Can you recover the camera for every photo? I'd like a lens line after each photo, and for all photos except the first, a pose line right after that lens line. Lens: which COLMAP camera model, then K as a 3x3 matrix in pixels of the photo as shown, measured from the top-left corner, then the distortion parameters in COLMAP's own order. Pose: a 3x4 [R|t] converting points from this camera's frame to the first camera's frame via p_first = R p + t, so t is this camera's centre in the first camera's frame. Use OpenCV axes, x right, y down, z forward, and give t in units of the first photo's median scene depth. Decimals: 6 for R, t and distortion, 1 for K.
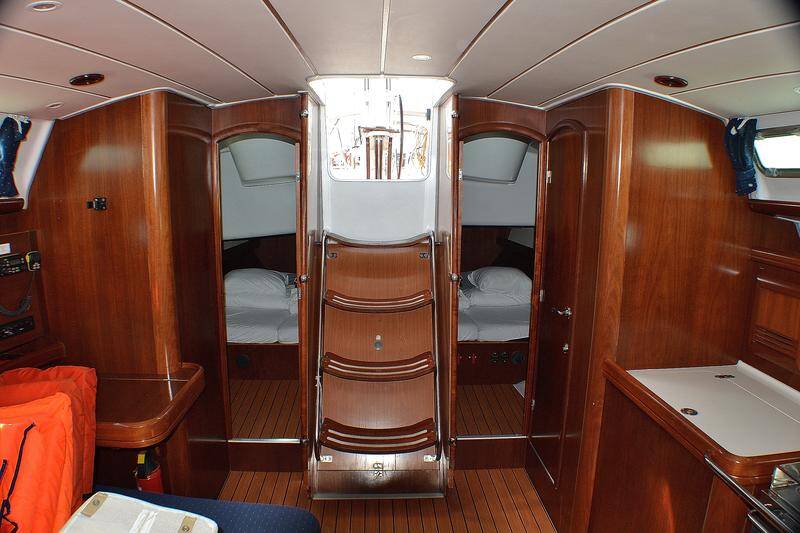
lens RADIAL K [[531.4, 0, 400.0], [0, 531.4, 266.5], [0, 0, 1]] dist [-0.150689, 0.005429]
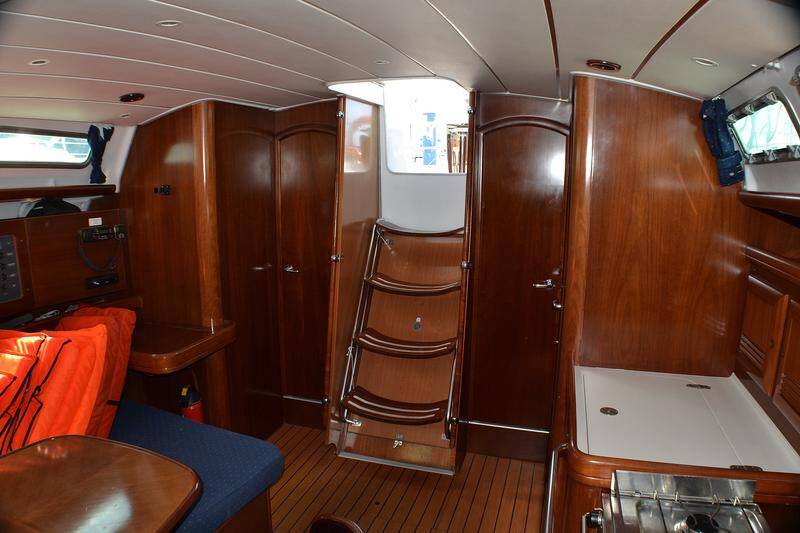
lens RADIAL K [[532.6, 0, 400.0], [0, 532.6, 266.5], [0, 0, 1]] dist [-0.162968, 0.004916]
pose [[0.938536, 0.057092, -0.340426, 0.444088], [-0.056133, 0.998343, 0.012672, 0.023135], [0.340585, 0.007216, 0.940186, -0.040820]]
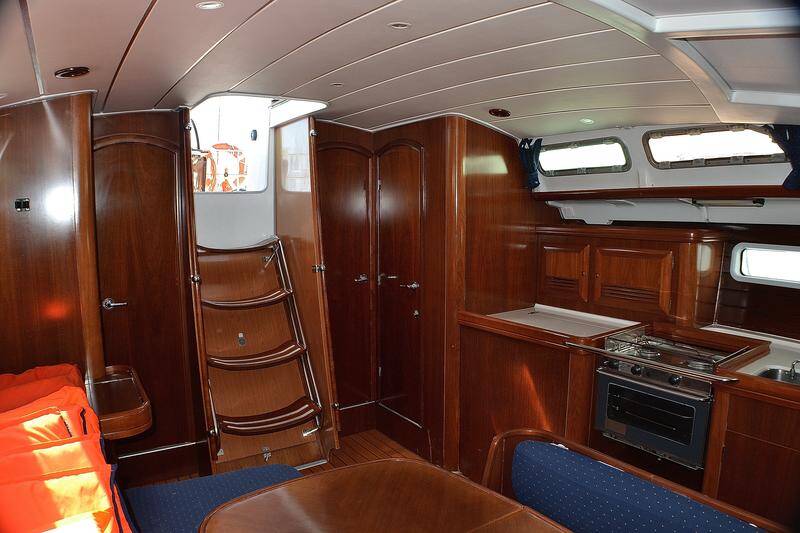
lens RADIAL K [[531.4, 0, 400.0], [0, 531.4, 266.5], [0, 0, 1]] dist [-0.150689, 0.005429]
pose [[0.851675, -0.071683, 0.519145, -0.480736], [0.102407, 0.994268, -0.030715, 0.094098], [-0.513967, 0.079323, 0.854134, -0.141564]]
